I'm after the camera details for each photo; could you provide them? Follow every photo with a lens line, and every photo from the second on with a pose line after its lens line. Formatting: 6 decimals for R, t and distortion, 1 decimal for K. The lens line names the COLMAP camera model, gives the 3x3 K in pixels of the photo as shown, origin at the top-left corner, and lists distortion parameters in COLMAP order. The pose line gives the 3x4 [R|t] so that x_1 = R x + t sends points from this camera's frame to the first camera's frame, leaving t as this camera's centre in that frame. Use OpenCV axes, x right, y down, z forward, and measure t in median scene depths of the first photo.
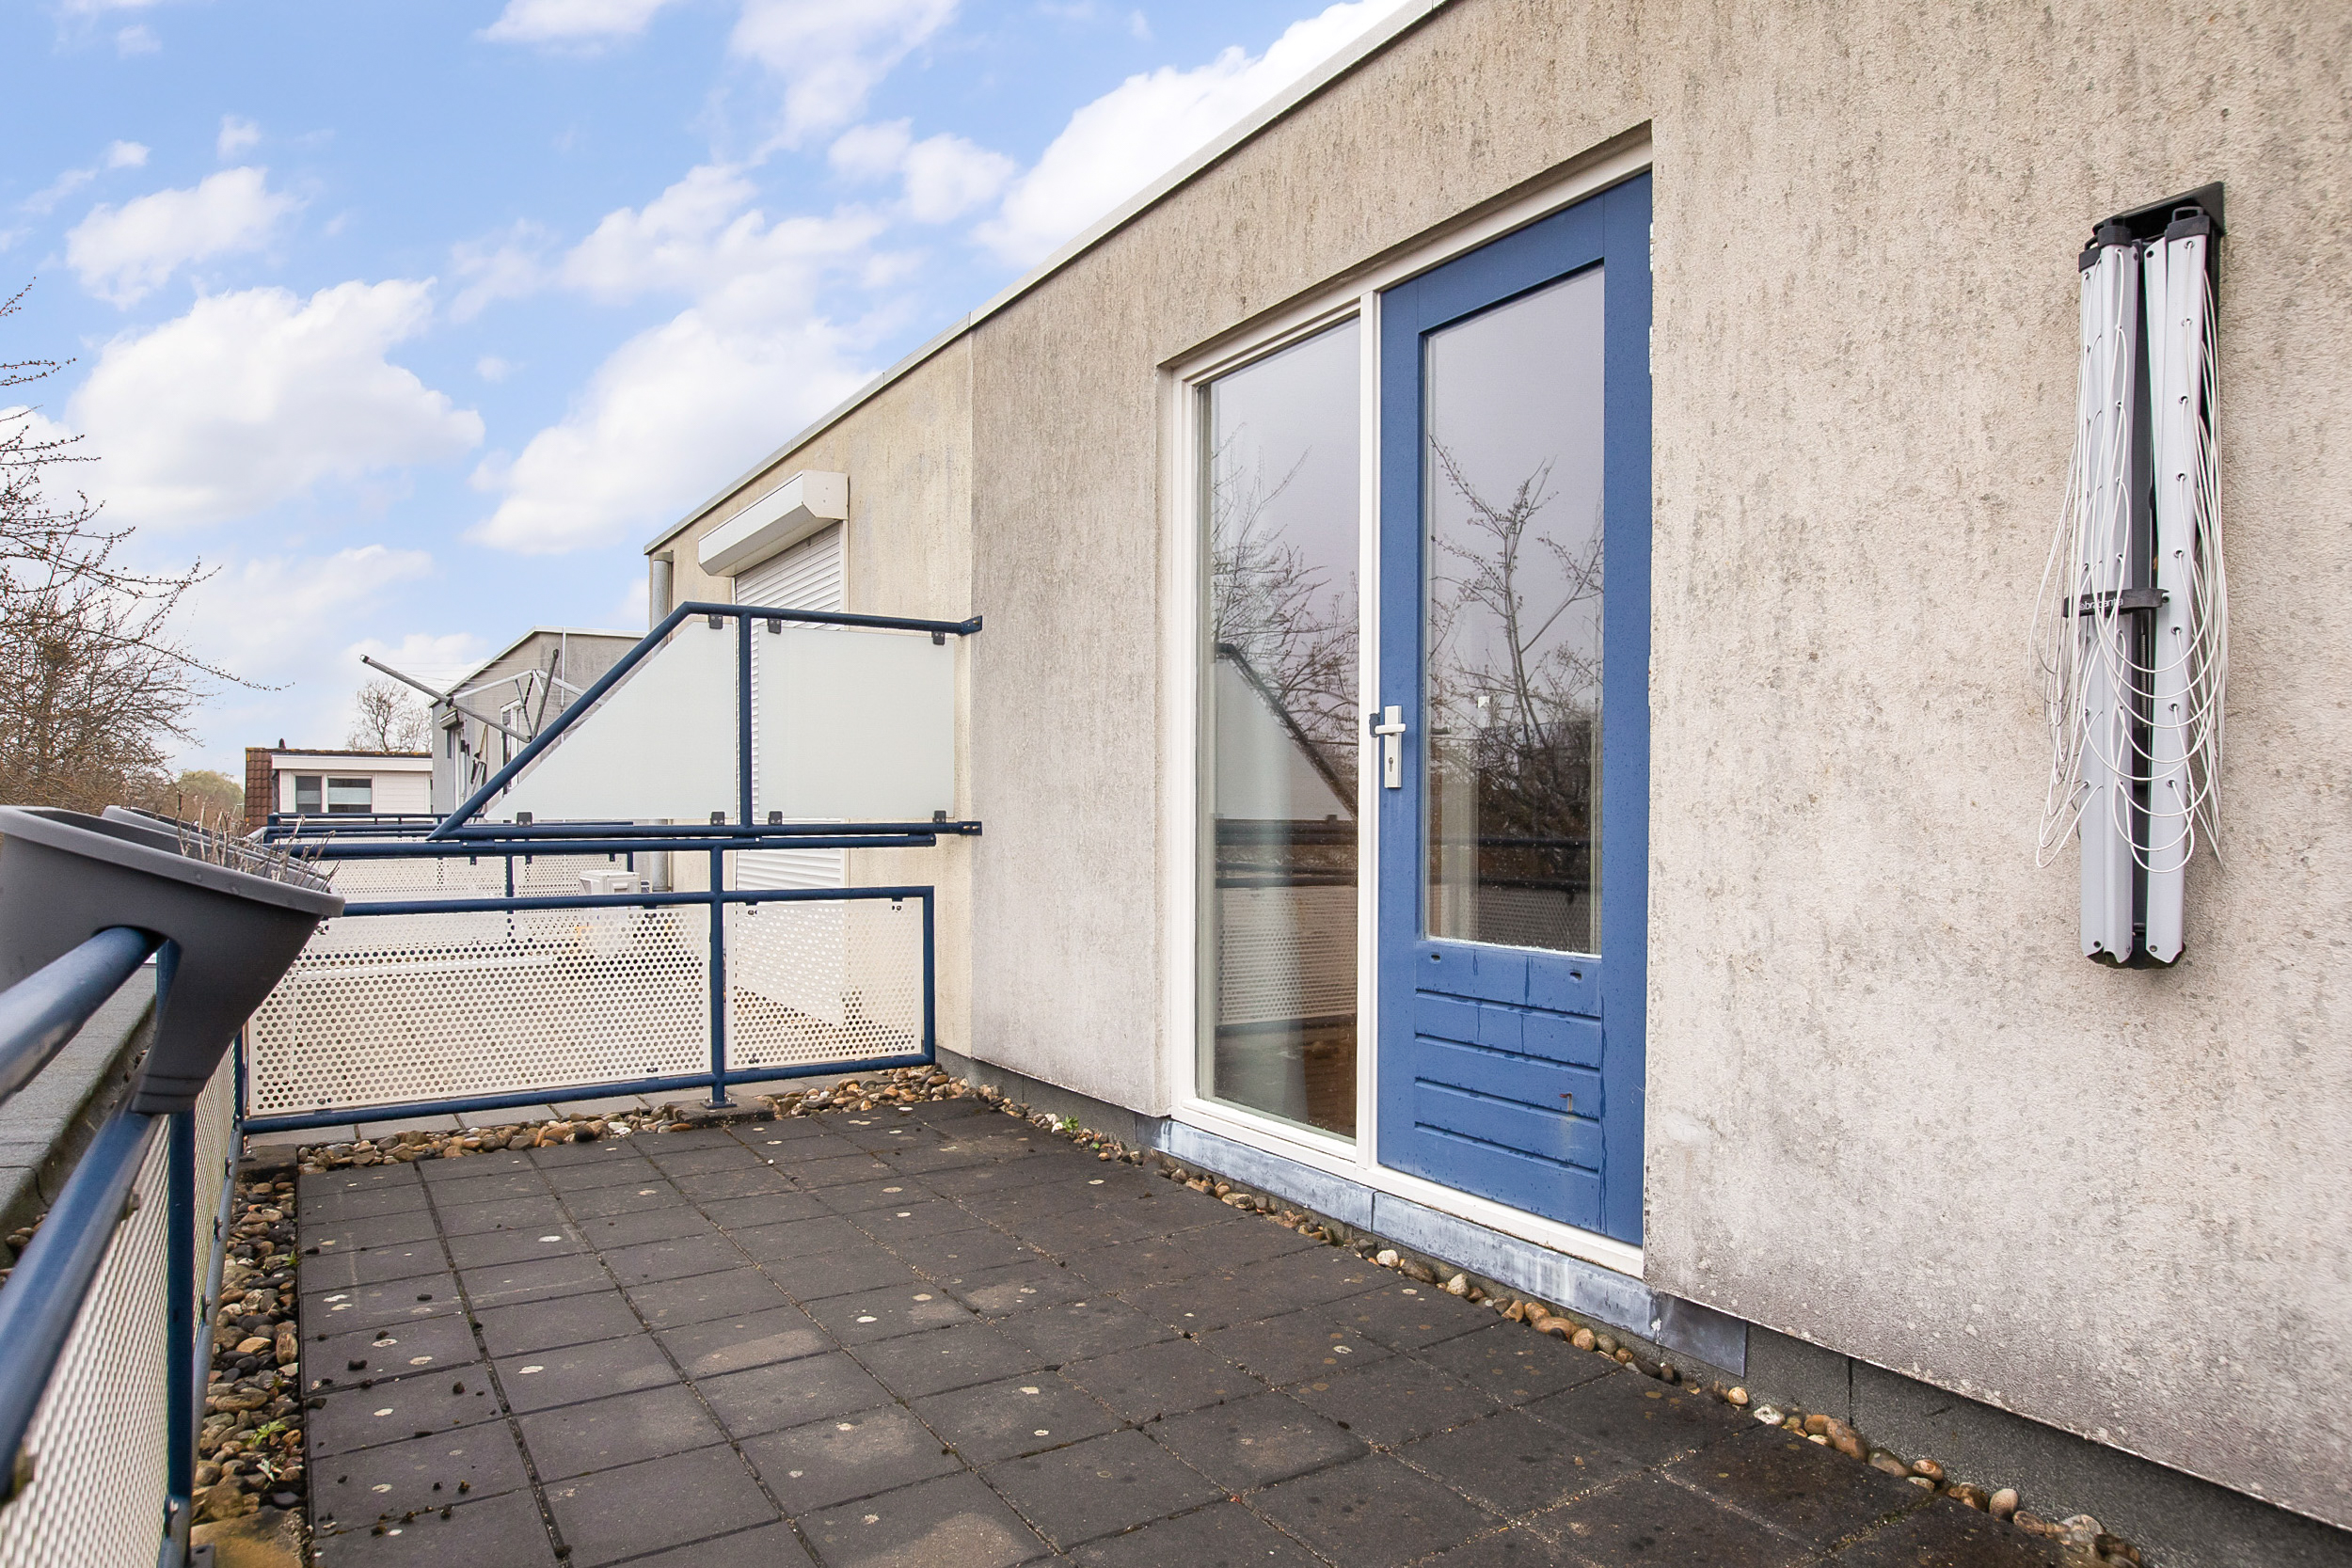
lens RADIAL K [[1377.0, 0, 1180.9], [0, 1377.0, 850.0], [0, 0, 1]] dist [-0.031417, 0.034179]
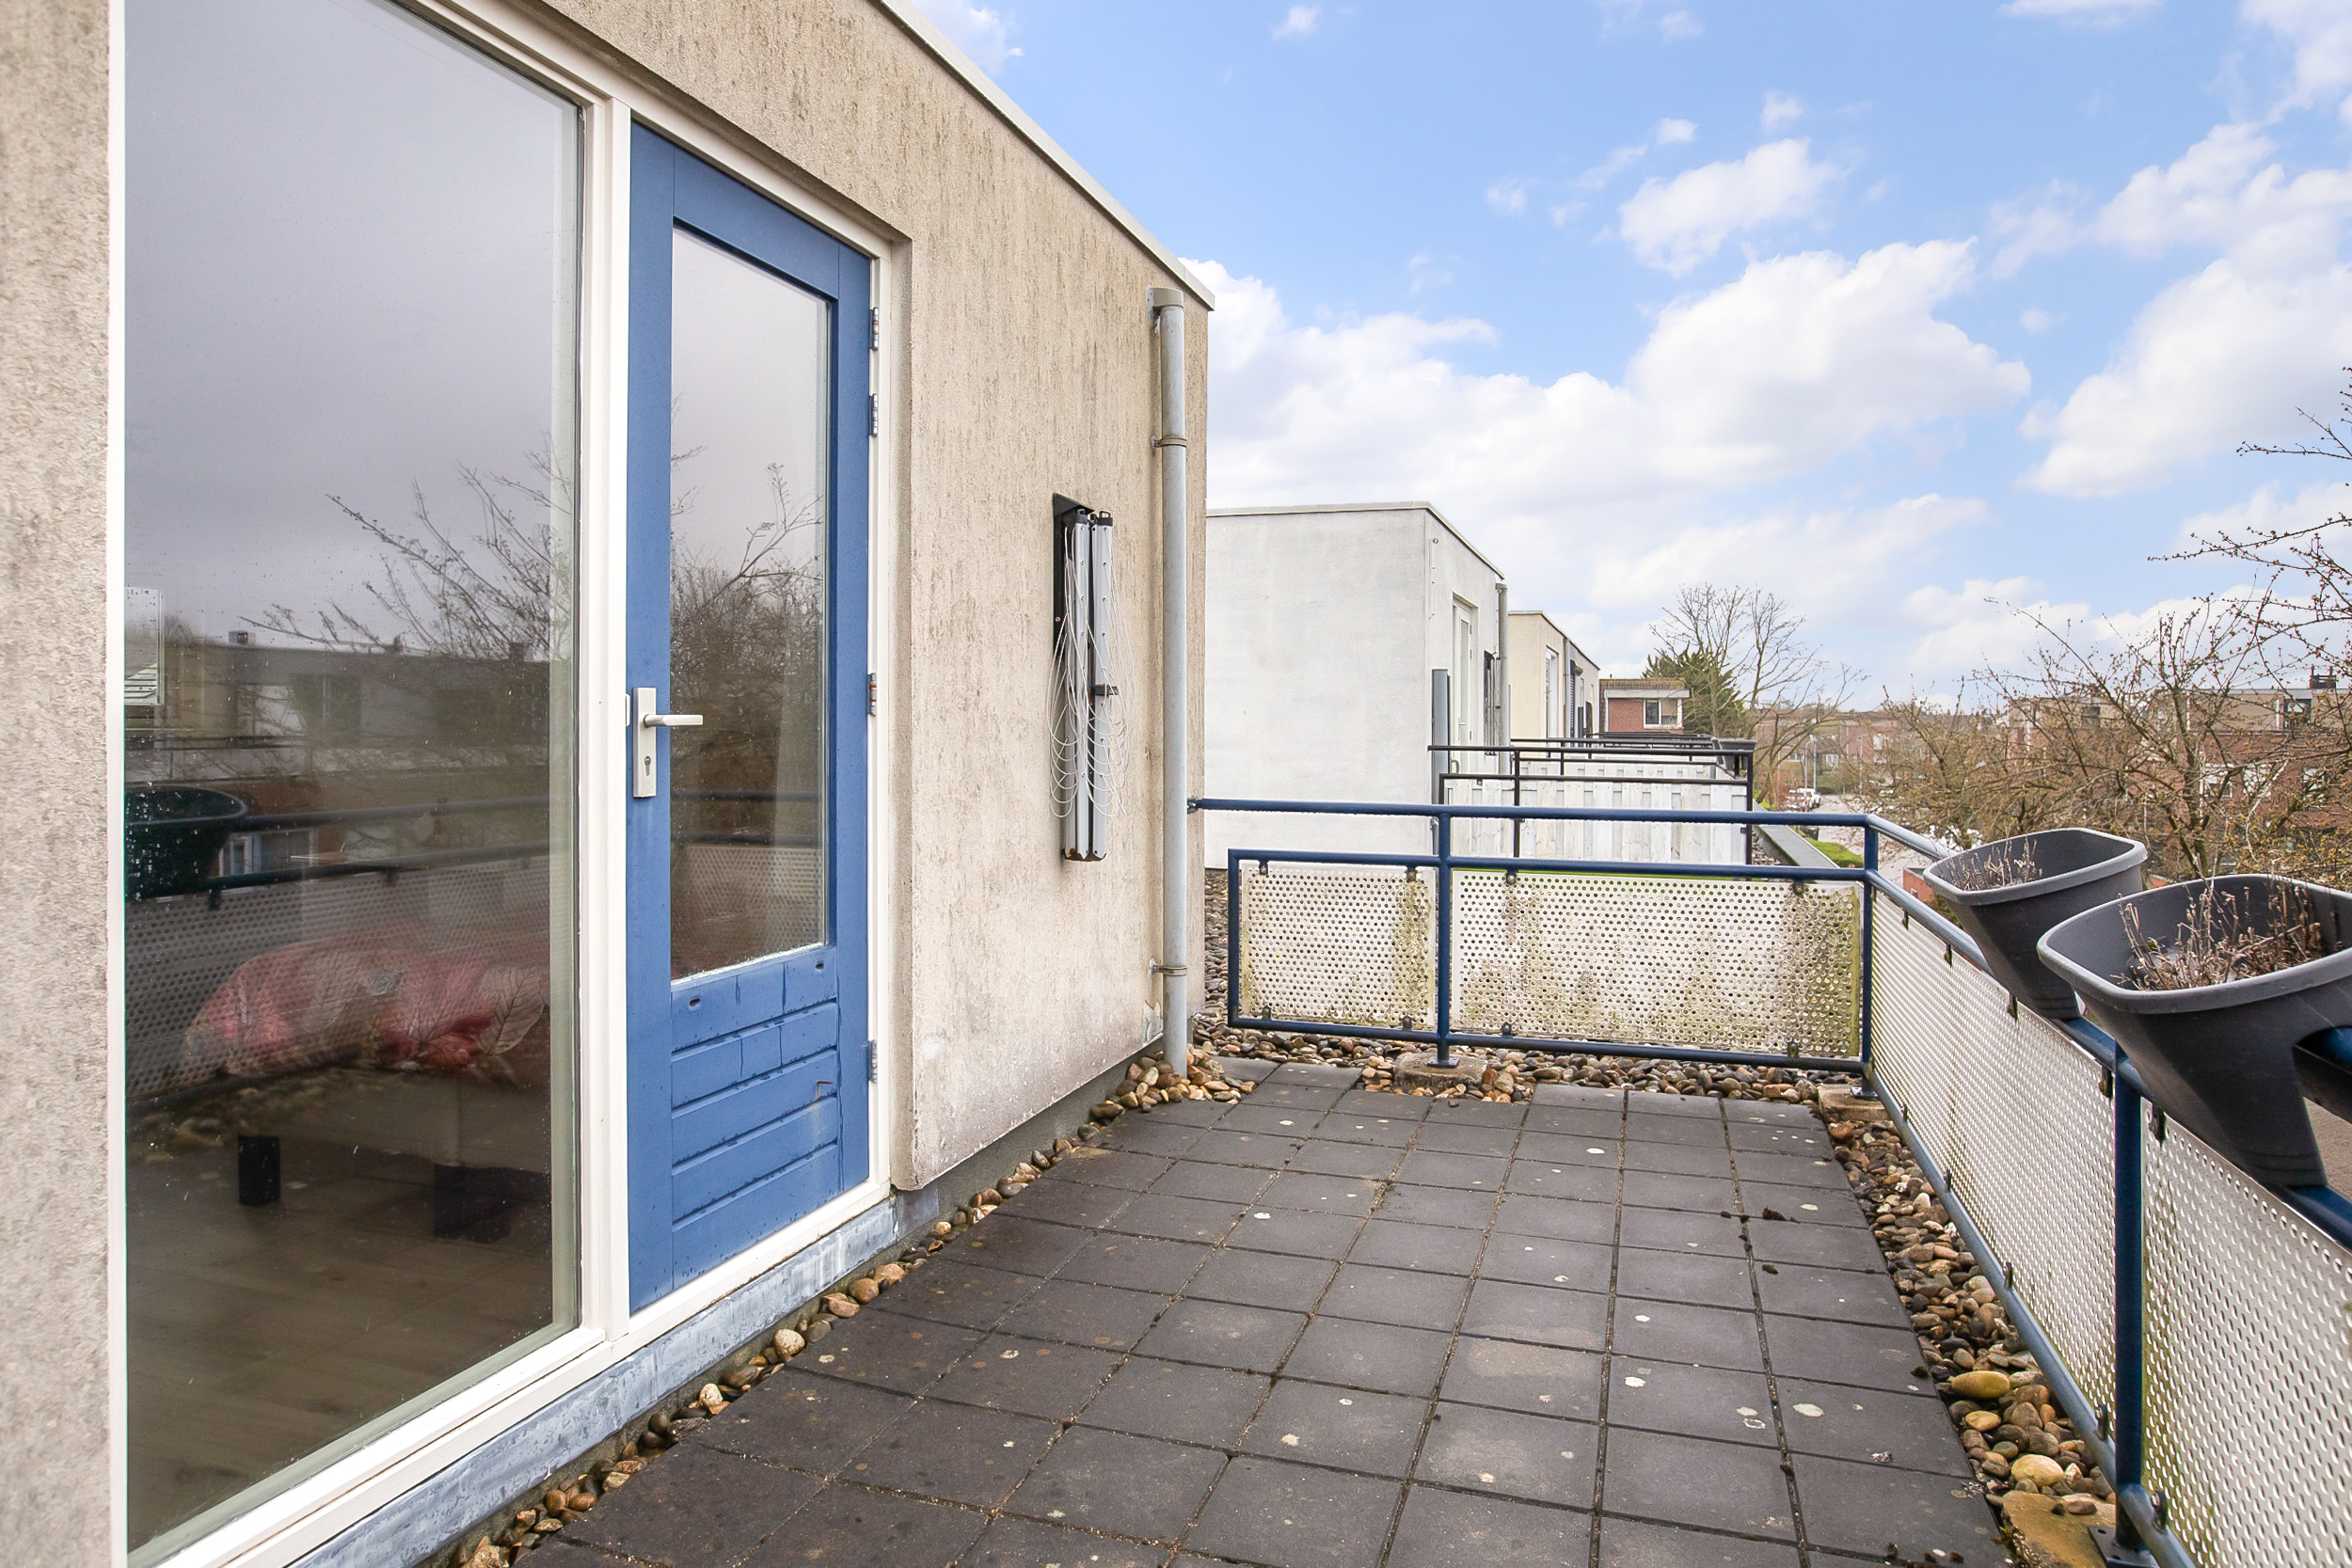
lens RADIAL K [[1409.8, 0, 1176.3], [0, 1409.8, 740.2], [0, 0, 1]] dist [-0.053998, 0.038827]
pose [[-0.612302, -0.014896, 0.790484, -0.649293], [0.019719, 0.999224, 0.034103, -0.100776], [-0.790378, 0.036469, -0.611533, 1.295519]]
